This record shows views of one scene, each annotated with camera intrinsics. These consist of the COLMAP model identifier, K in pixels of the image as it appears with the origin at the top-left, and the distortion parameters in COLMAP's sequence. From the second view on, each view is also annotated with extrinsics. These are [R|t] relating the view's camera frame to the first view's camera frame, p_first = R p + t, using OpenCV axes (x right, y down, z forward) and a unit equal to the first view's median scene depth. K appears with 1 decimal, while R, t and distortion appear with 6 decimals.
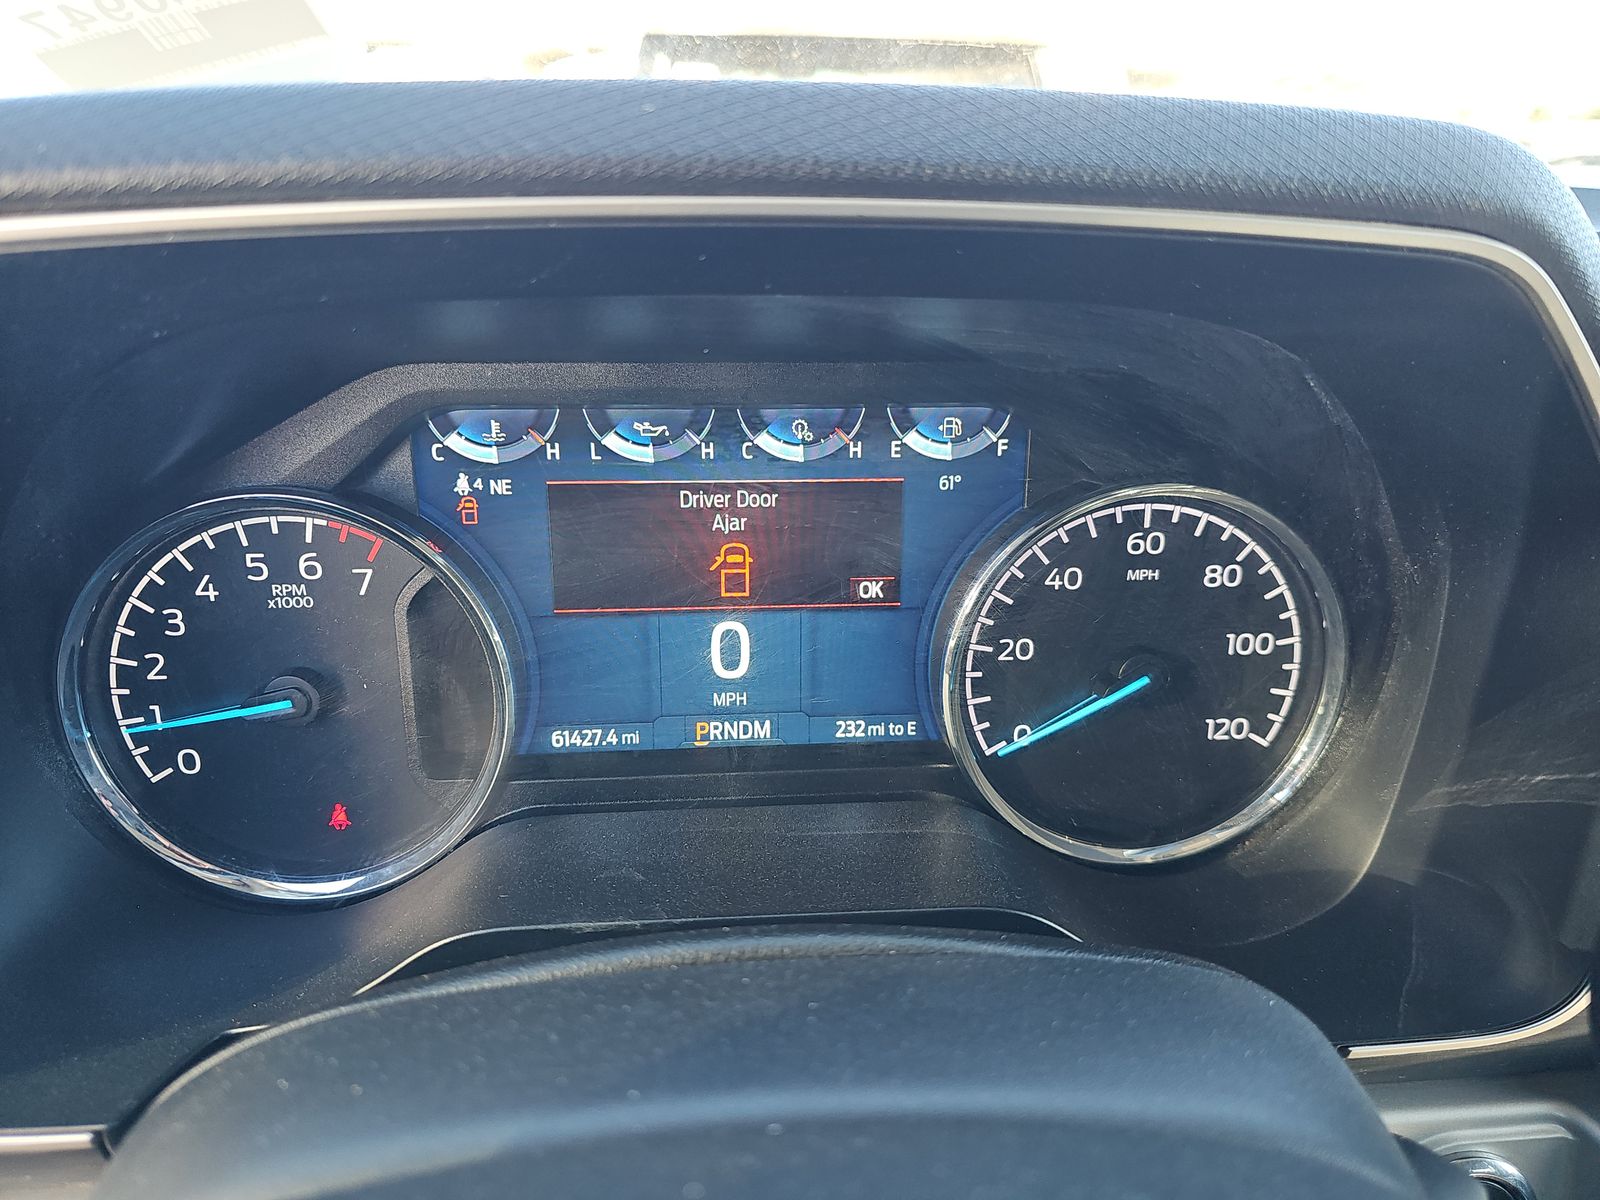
lens RADIAL K [[1059.4, 0, 791.6], [0, 1059.4, 610.8], [0, 0, 1]] dist [0.032243, -0.034889]
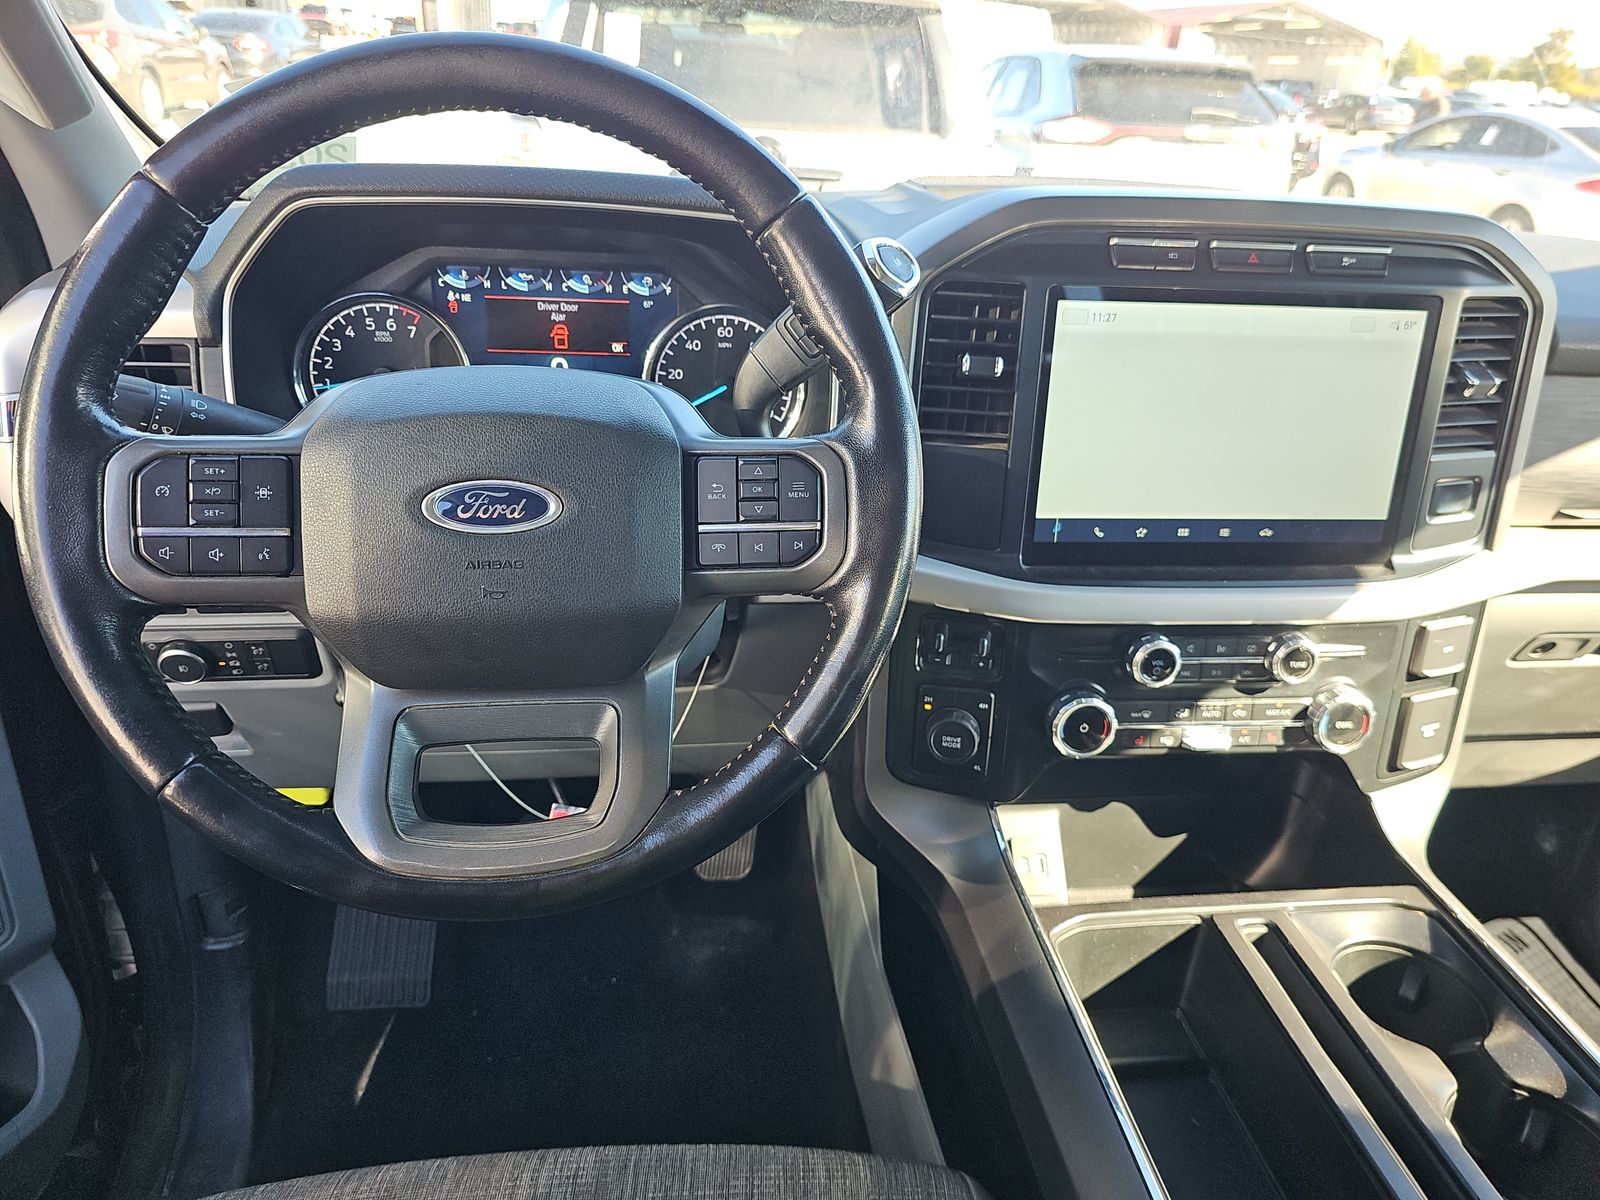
lens RADIAL K [[1059.4, 0, 807.8], [0, 1059.4, 597.9], [0, 0, 1]] dist [0.032243, -0.034889]
pose [[0.998075, 0.021096, 0.058323, 0.402828], [-0.023625, 0.998795, 0.043018, 0.465317], [-0.057345, -0.044313, 0.997370, -1.595052]]
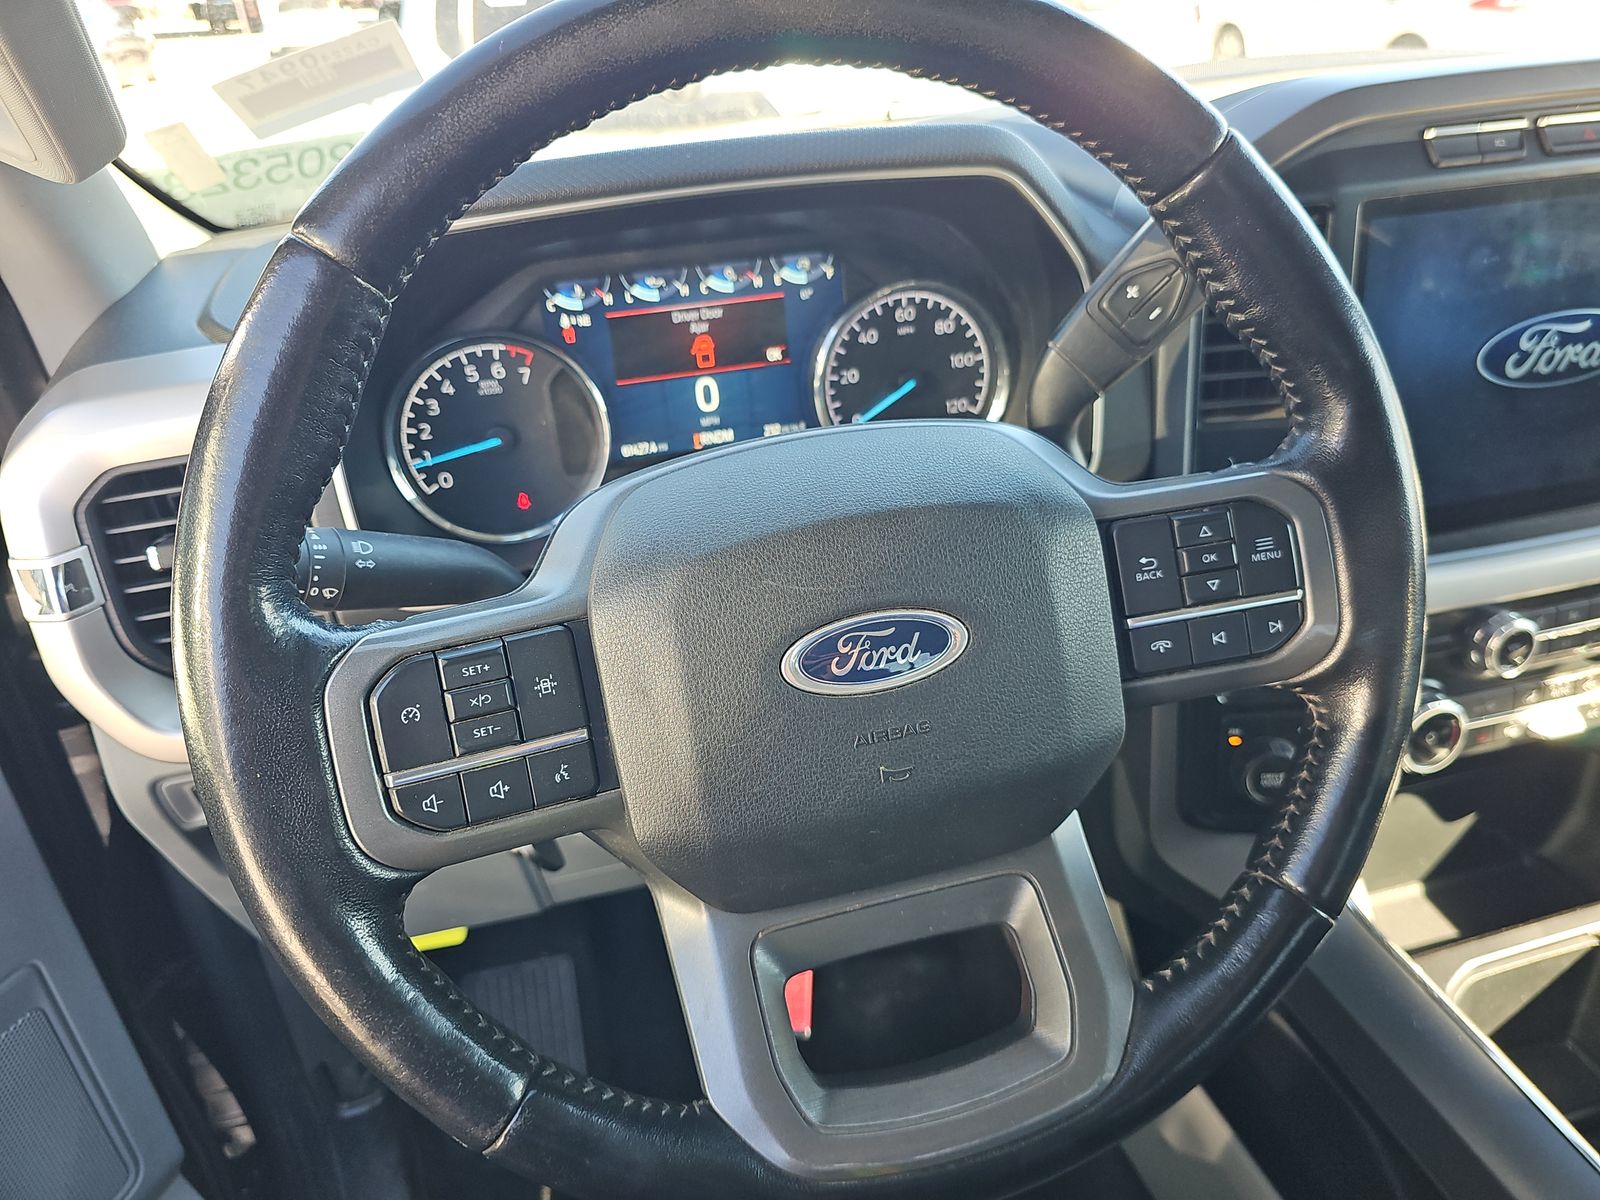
lens RADIAL K [[1059.4, 0, 787.0], [0, 1059.4, 605.8], [0, 0, 1]] dist [0.032243, -0.034889]
pose [[0.984756, -0.140681, 0.102299, -0.175589], [0.128612, 0.984851, 0.116309, 0.222207], [-0.117112, -0.101379, 0.987931, -1.042075]]
